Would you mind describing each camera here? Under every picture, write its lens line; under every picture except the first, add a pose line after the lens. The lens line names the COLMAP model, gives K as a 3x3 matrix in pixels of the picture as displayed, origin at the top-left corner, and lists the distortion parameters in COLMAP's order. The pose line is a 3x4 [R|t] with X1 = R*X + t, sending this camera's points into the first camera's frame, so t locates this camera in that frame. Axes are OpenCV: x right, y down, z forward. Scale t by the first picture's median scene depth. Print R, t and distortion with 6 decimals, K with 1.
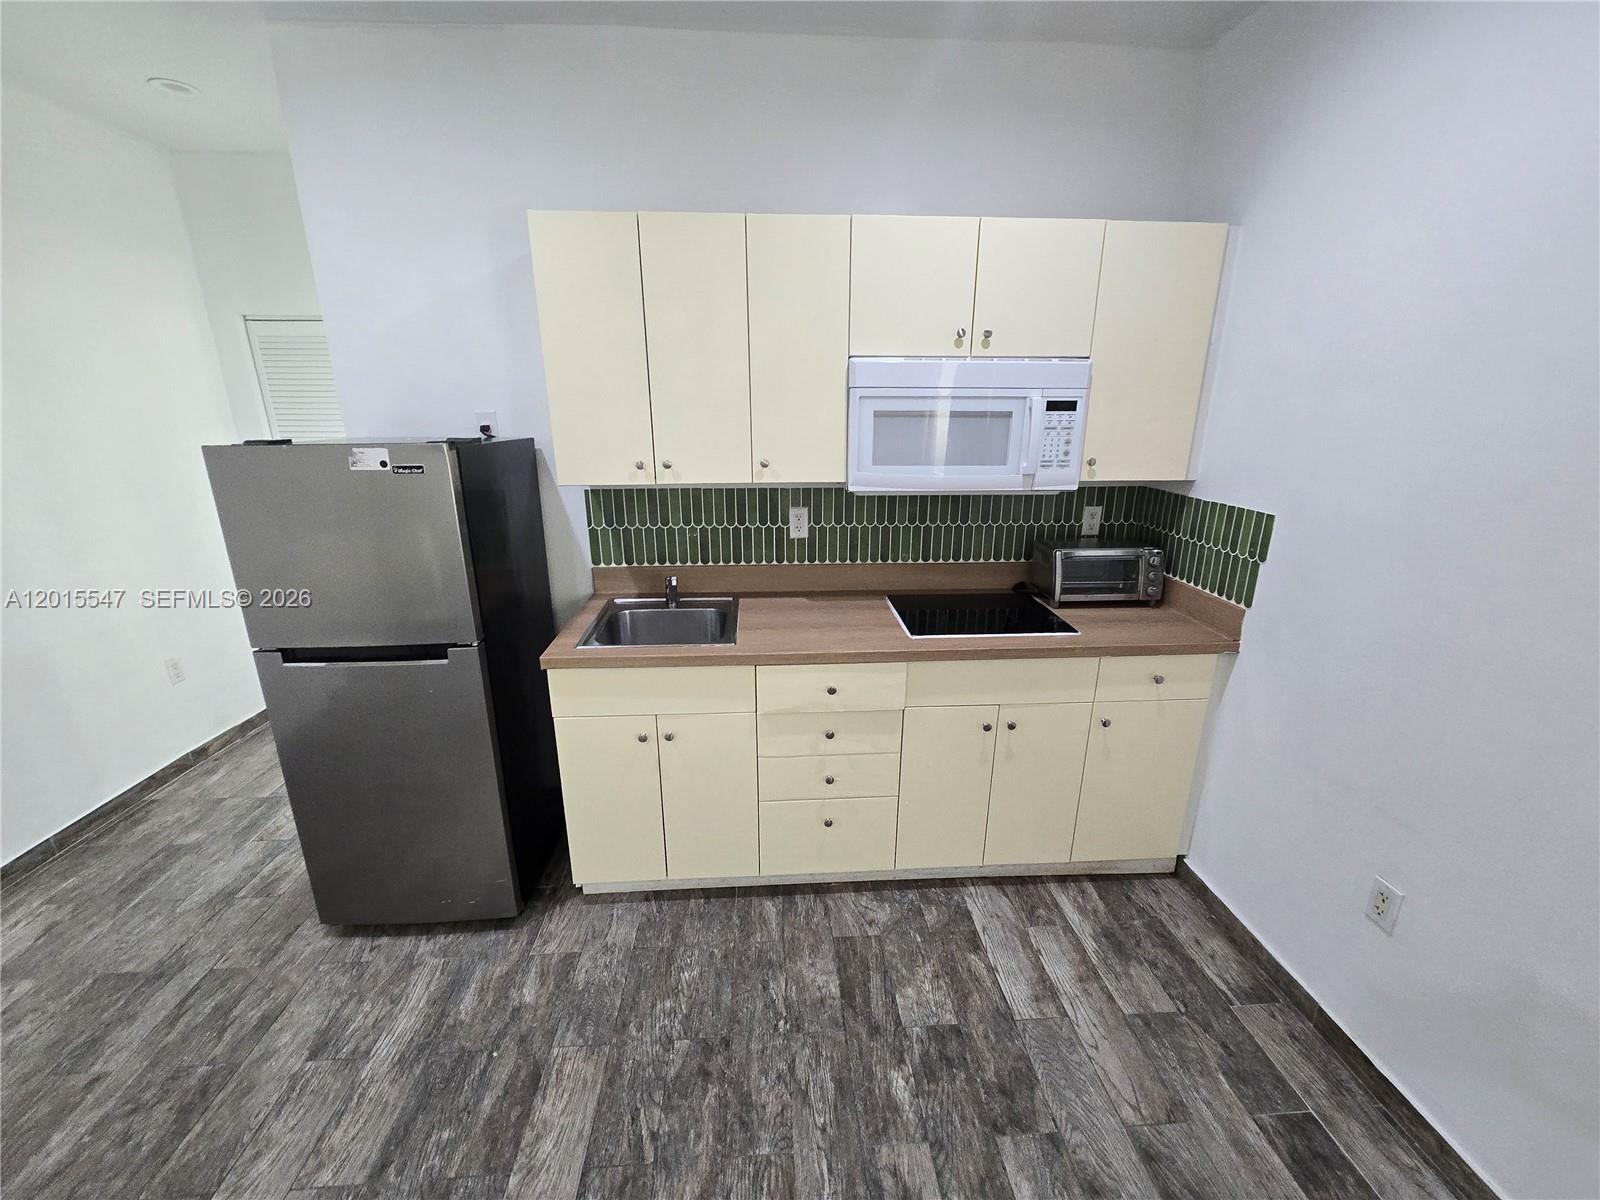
lens RADIAL K [[656.6, 0, 802.6], [0, 656.6, 596.5], [0, 0, 1]] dist [-0.001355, -0.001165]
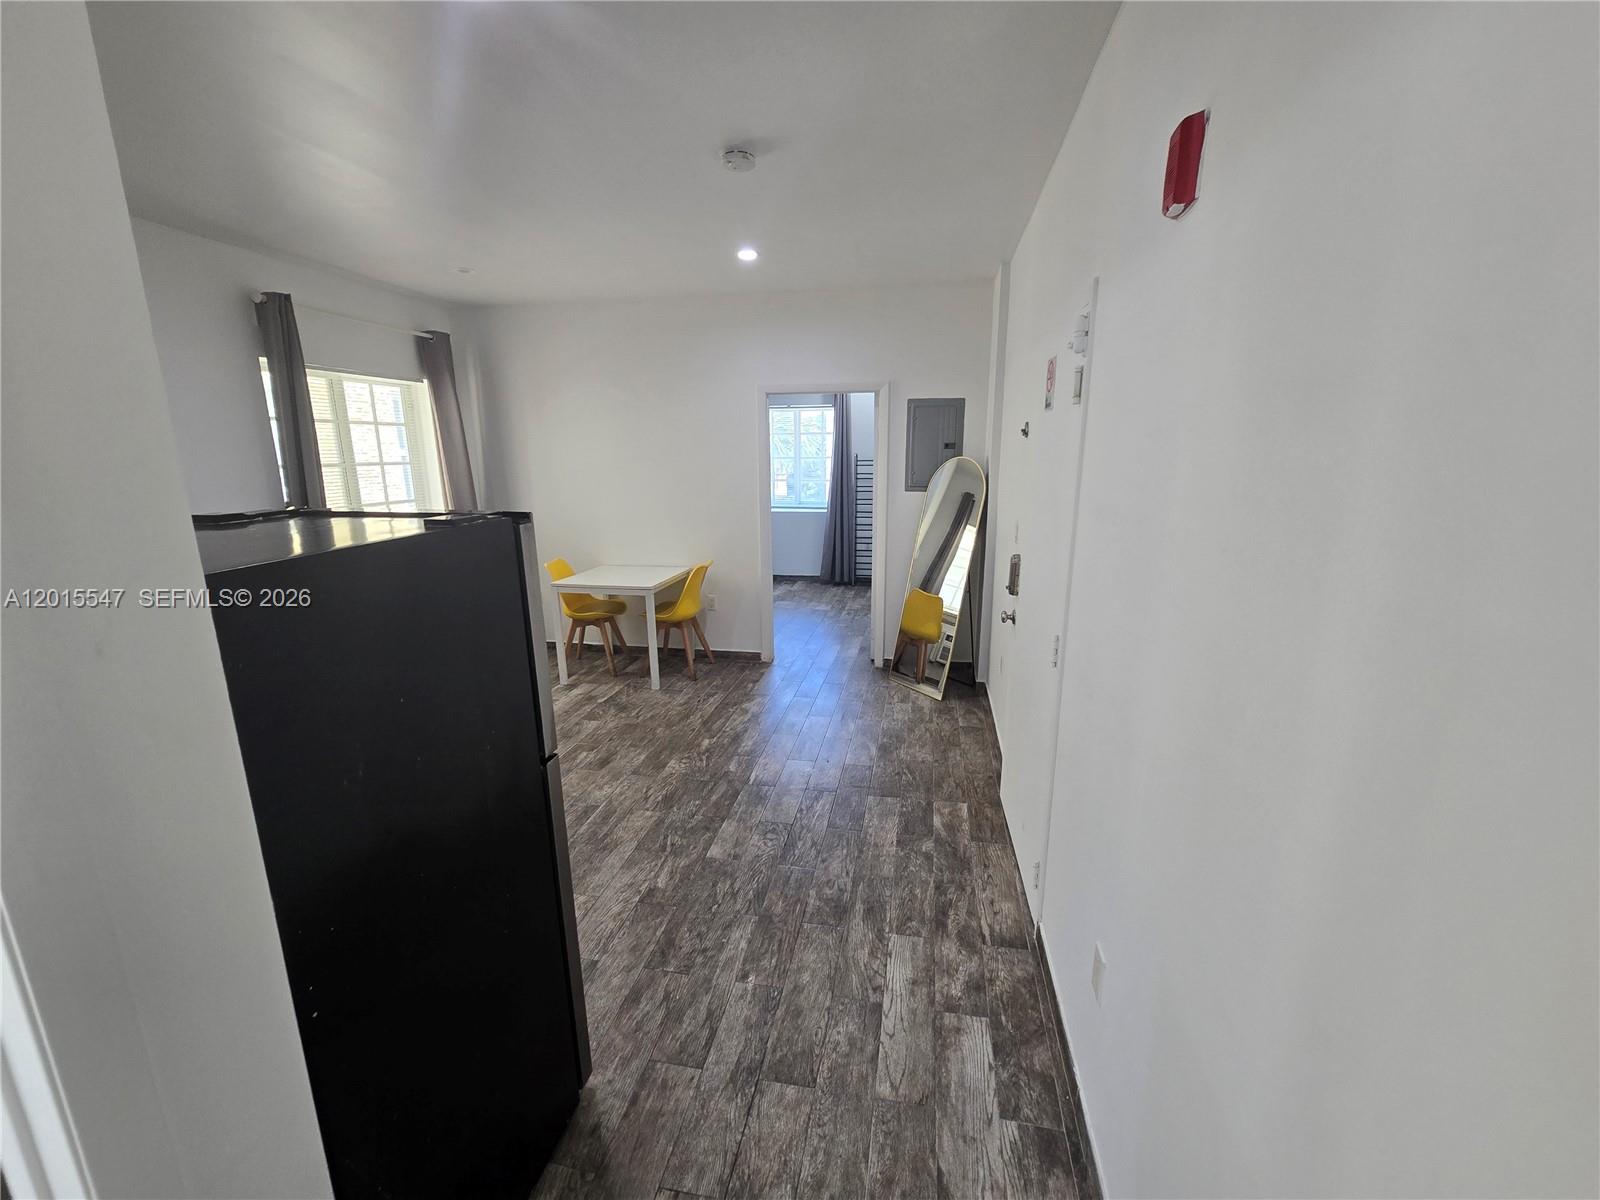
lens RADIAL K [[656.6, 0, 790.6], [0, 656.6, 605.8], [0, 0, 1]] dist [-0.001355, -0.001165]
pose [[-0.964226, -0.057521, 0.258766, -1.439463], [0.077836, 0.871707, 0.483806, -0.496695], [-0.253397, 0.486640, -0.836045, 1.670989]]
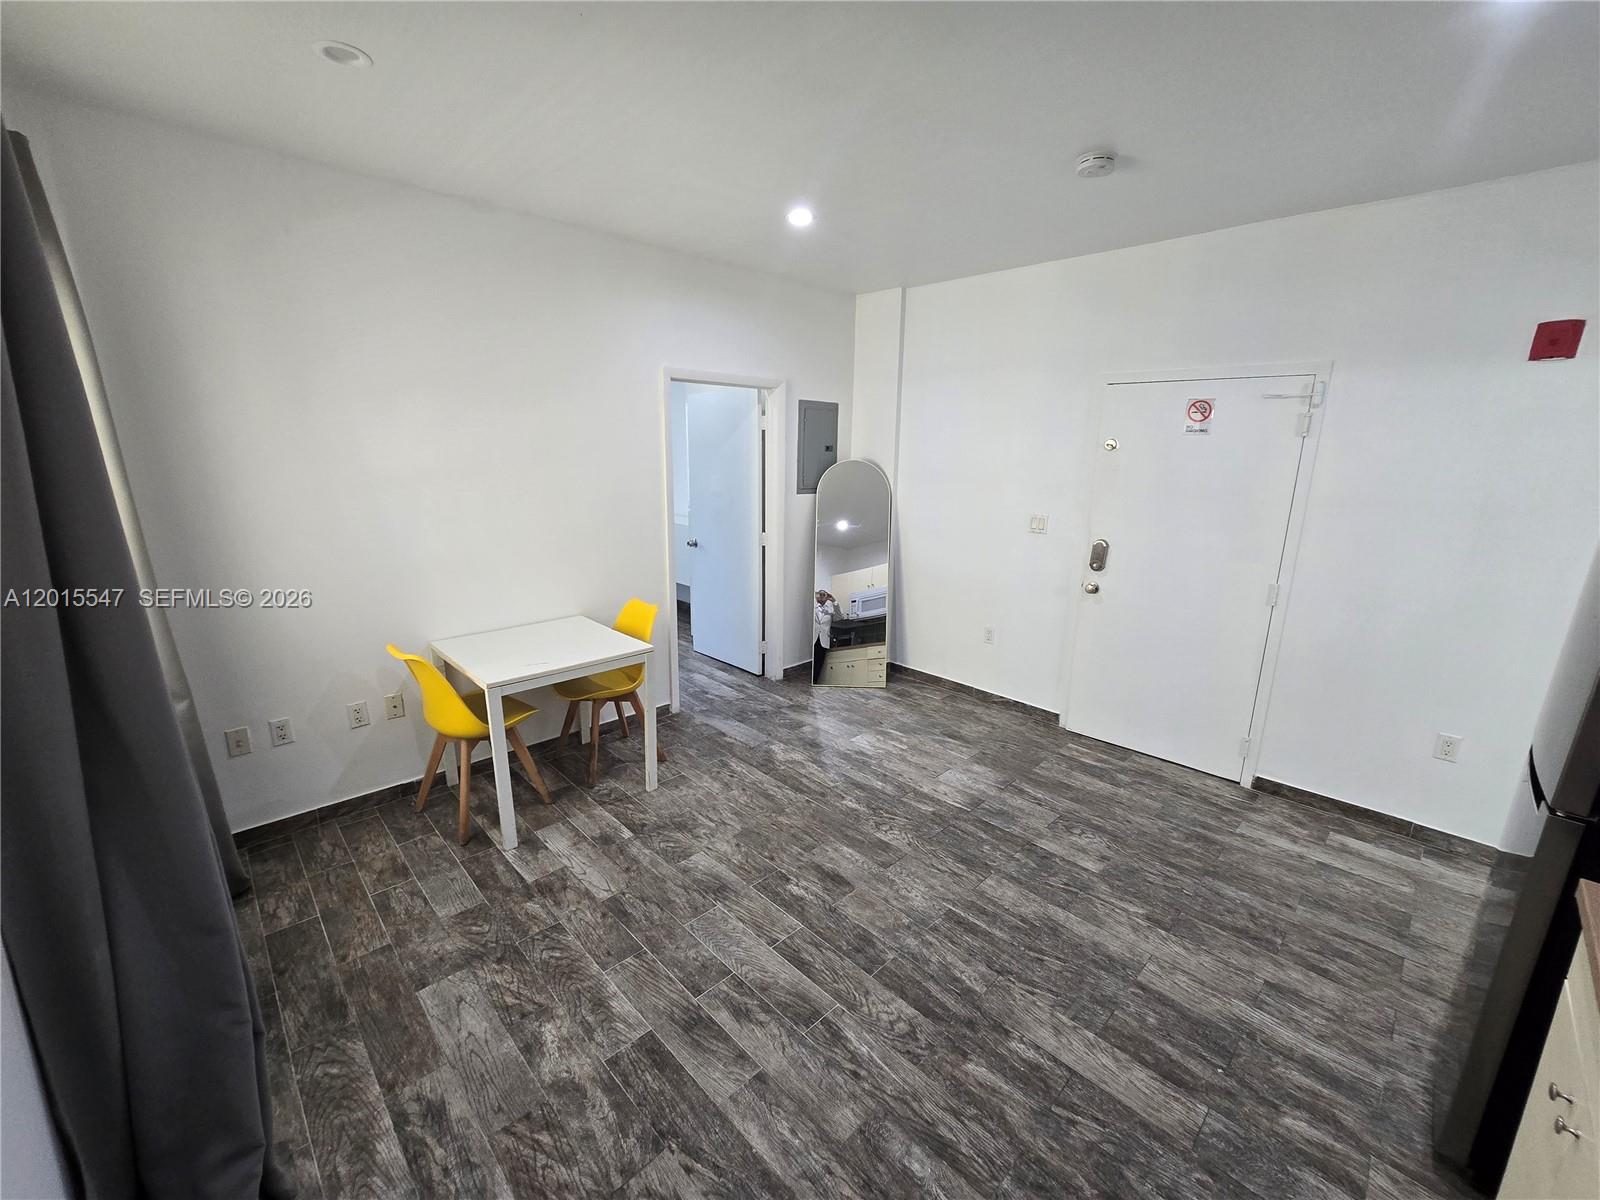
lens RADIAL K [[656.6, 0, 802.7], [0, 656.6, 611.9], [0, 0, 1]] dist [-0.001355, -0.001165]
pose [[-0.764386, 0.145121, -0.628214, 0.644761], [-0.197399, 0.874879, 0.442290, -0.314343], [0.613797, 0.462089, -0.640099, 0.950414]]
